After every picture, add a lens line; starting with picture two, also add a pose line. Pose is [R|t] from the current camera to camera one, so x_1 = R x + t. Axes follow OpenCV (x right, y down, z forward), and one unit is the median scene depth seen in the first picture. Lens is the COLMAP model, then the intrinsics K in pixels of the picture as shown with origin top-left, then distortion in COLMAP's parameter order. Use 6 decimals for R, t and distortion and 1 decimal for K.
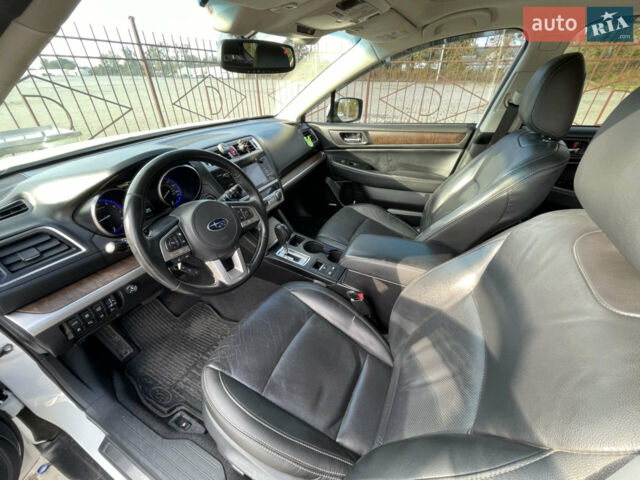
lens RADIAL K [[261.7, 0, 320.0], [0, 261.7, 240.0], [0, 0, 1]] dist [0.000146, -0.000063]
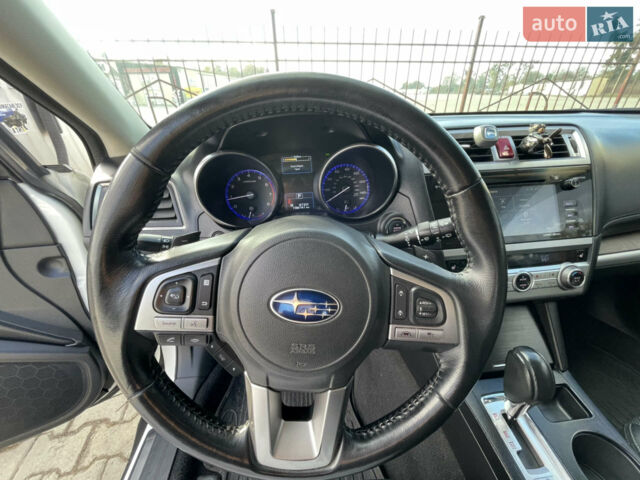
lens RADIAL K [[261.7, 0, 320.0], [0, 261.7, 240.0], [0, 0, 1]] dist [0.000146, -0.000063]
pose [[0.546974, 0.406361, -0.731909, -0.105901], [-0.439096, 0.883631, 0.162450, -0.123622], [0.712751, 0.232522, 0.661755, 0.484402]]
